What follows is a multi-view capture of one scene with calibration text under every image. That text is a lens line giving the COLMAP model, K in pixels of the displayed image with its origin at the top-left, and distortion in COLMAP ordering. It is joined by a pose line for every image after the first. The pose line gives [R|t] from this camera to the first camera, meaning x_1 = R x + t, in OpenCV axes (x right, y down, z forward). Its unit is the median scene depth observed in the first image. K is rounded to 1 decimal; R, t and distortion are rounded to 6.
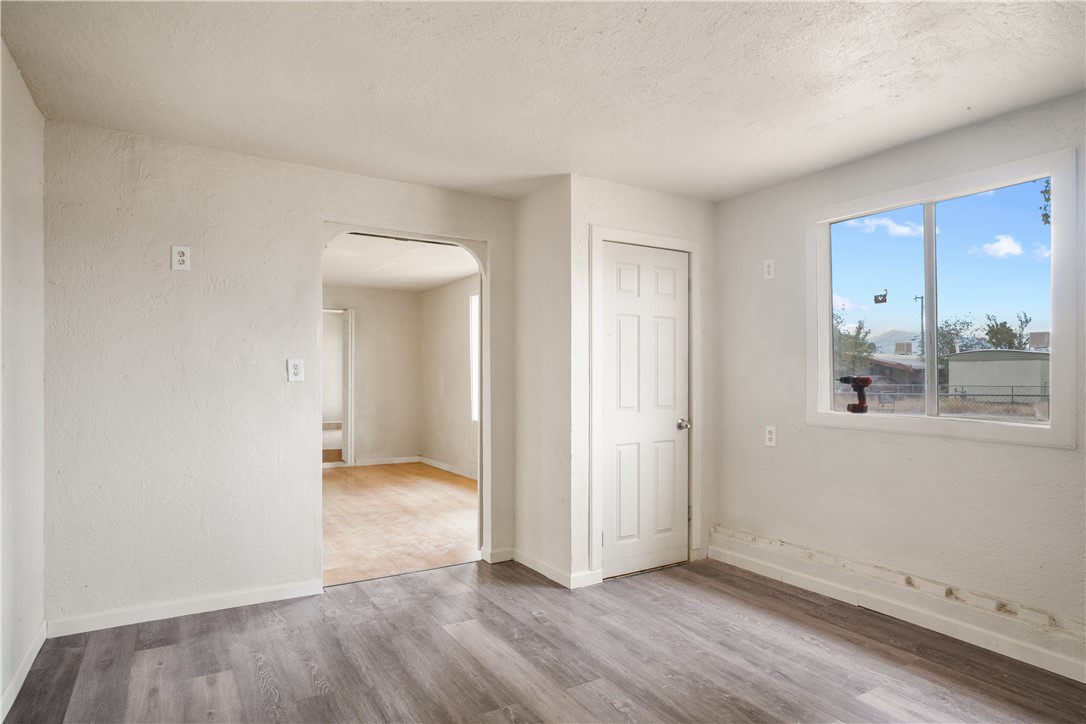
lens RADIAL K [[622.6, 0, 547.3], [0, 622.6, 395.6], [0, 0, 1]] dist [-0.034542, 0.026743]
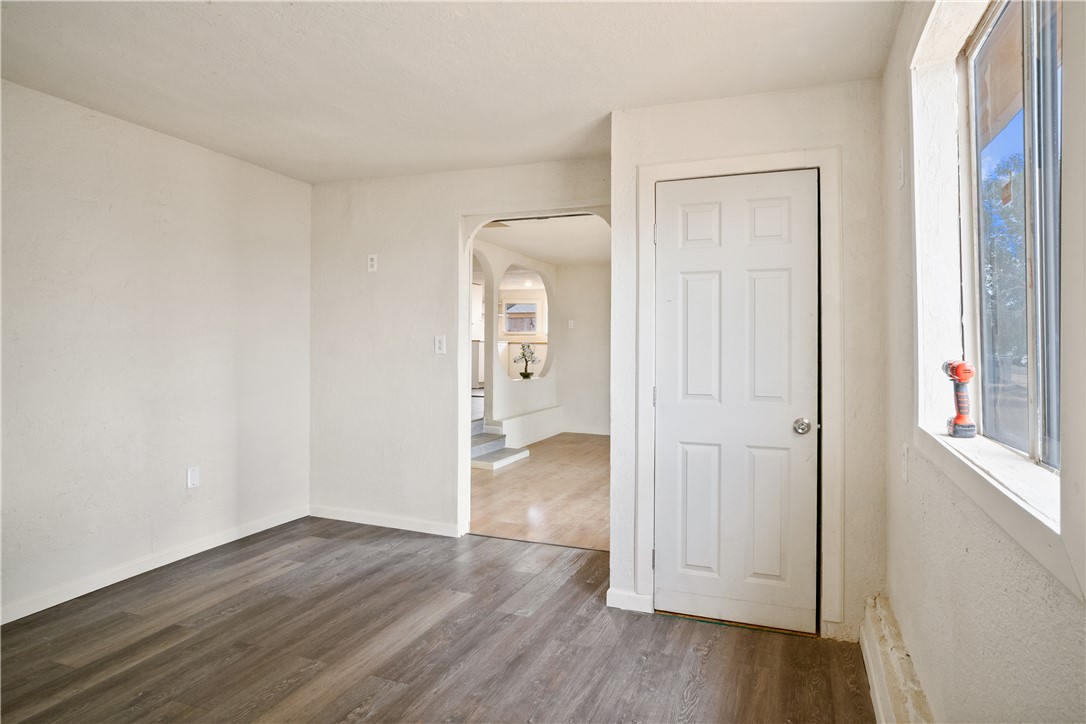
lens RADIAL K [[615.1, 0, 543.0], [0, 615.1, 362.0], [0, 0, 1]] dist [-0.034001, 0.022880]
pose [[0.607632, 0.024083, -0.793853, 0.650290], [-0.032650, 0.999453, 0.005329, -0.020343], [0.793547, 0.022681, 0.608086, 0.430943]]
